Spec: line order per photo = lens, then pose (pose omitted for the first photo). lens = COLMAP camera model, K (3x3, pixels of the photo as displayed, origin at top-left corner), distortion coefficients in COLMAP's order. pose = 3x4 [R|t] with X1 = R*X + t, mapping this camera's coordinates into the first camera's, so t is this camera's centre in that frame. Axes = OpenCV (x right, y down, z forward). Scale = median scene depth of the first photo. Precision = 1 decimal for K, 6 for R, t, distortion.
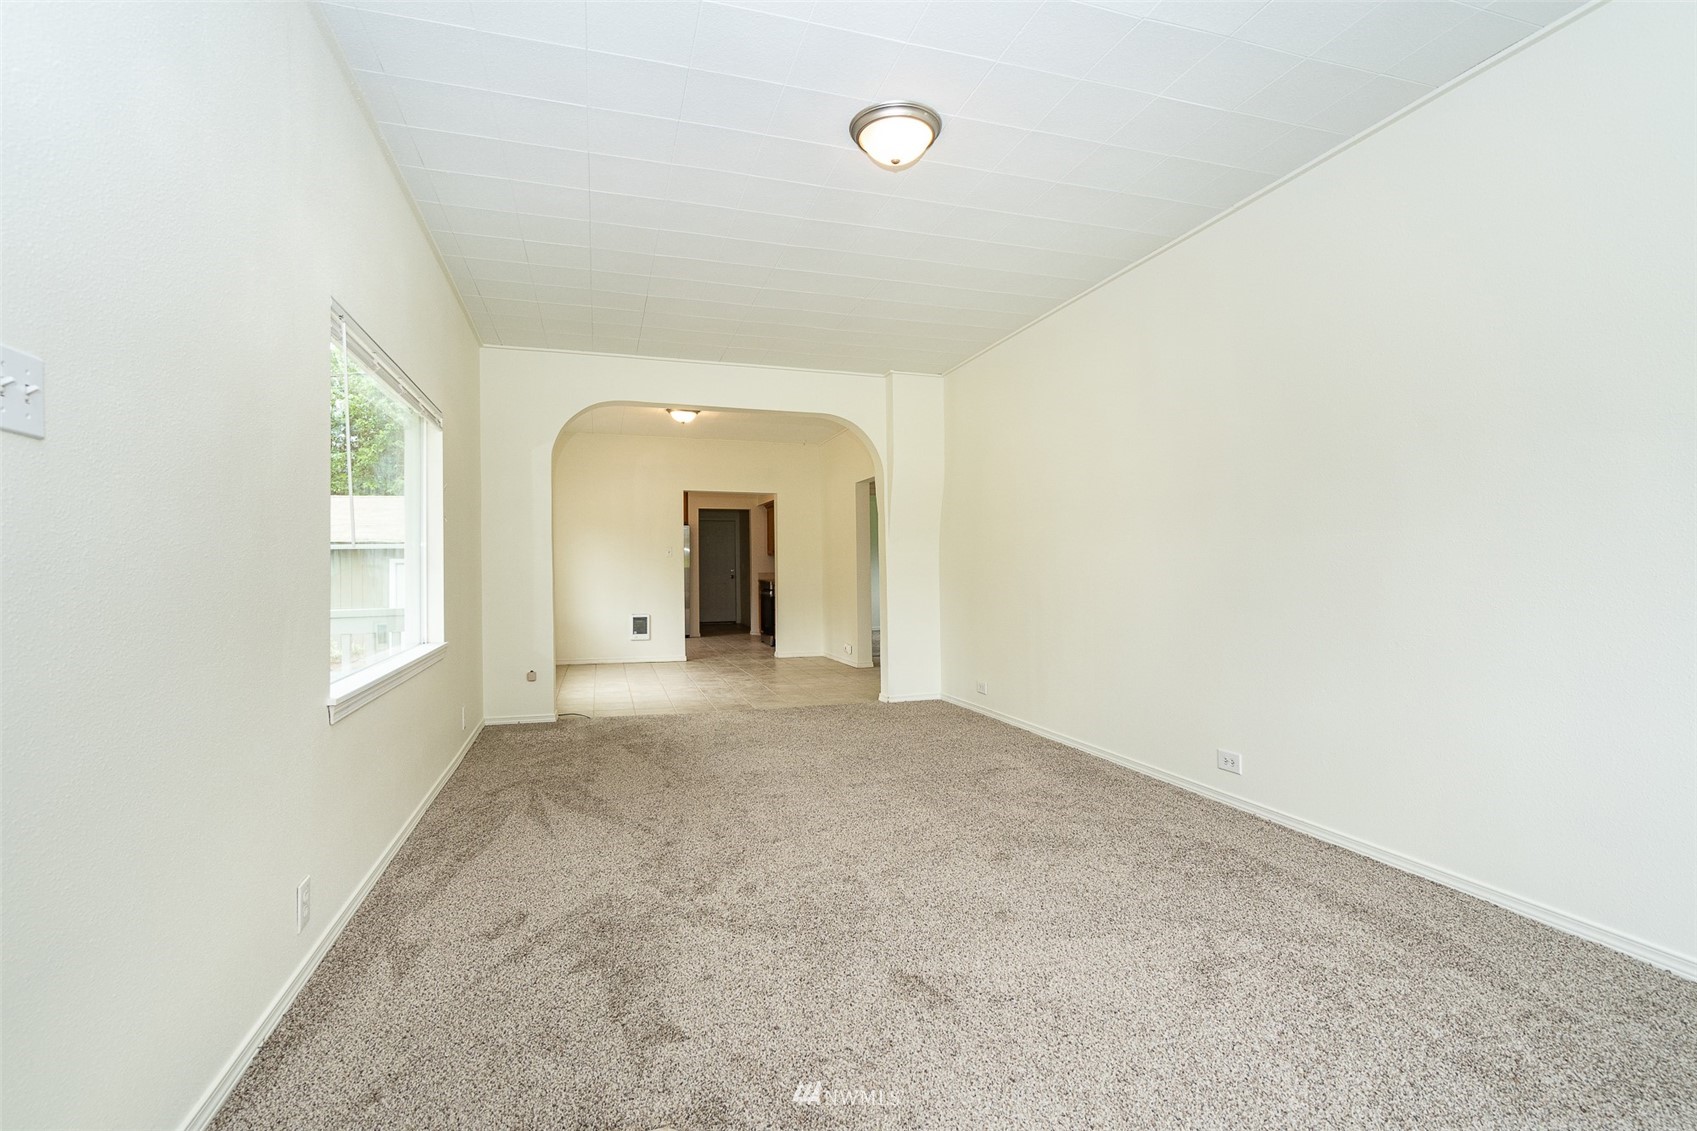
lens RADIAL K [[776.4, 0, 850.5], [0, 776.4, 568.6], [0, 0, 1]] dist [-0.001526, 0.001289]
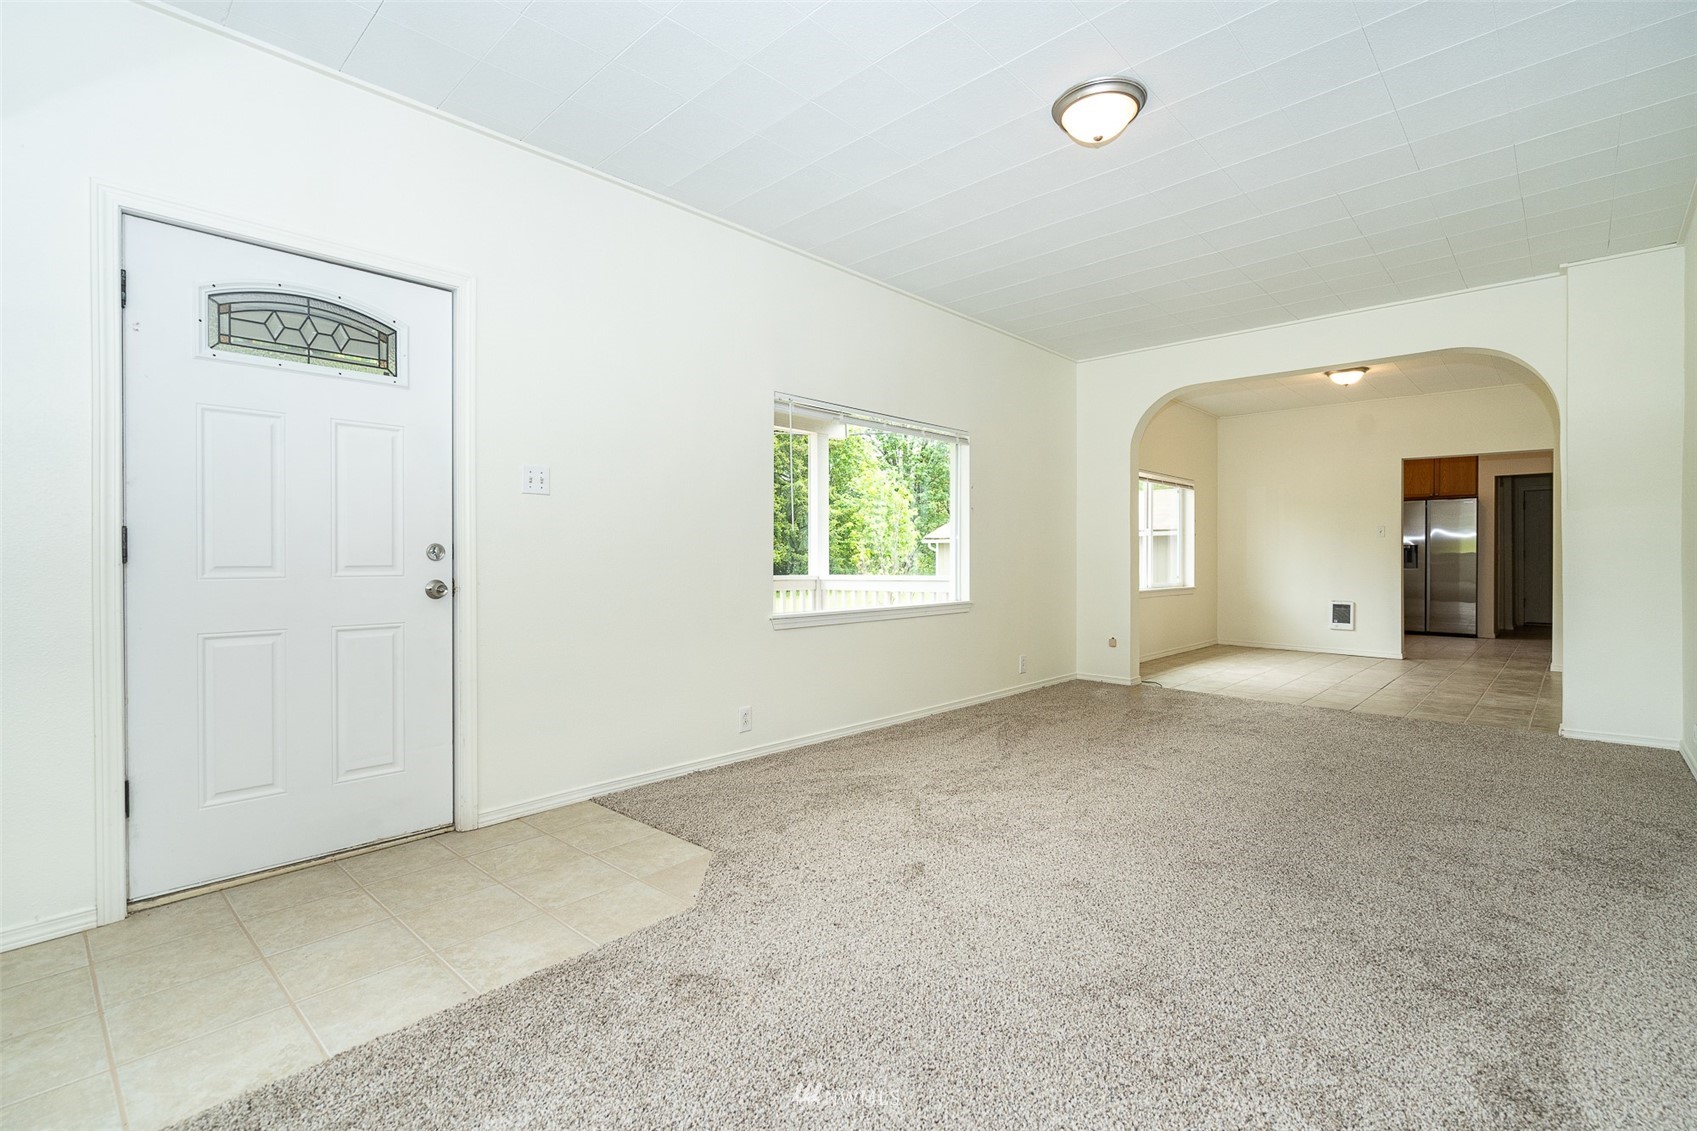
lens RADIAL K [[776.4, 0, 859.0], [0, 776.4, 558.2], [0, 0, 1]] dist [-0.001526, 0.001289]
pose [[0.493517, 0.008387, -0.869696, 0.344223], [-0.004415, 0.999965, 0.007138, 0.007679], [0.869725, 0.000317, 0.493537, 0.097572]]
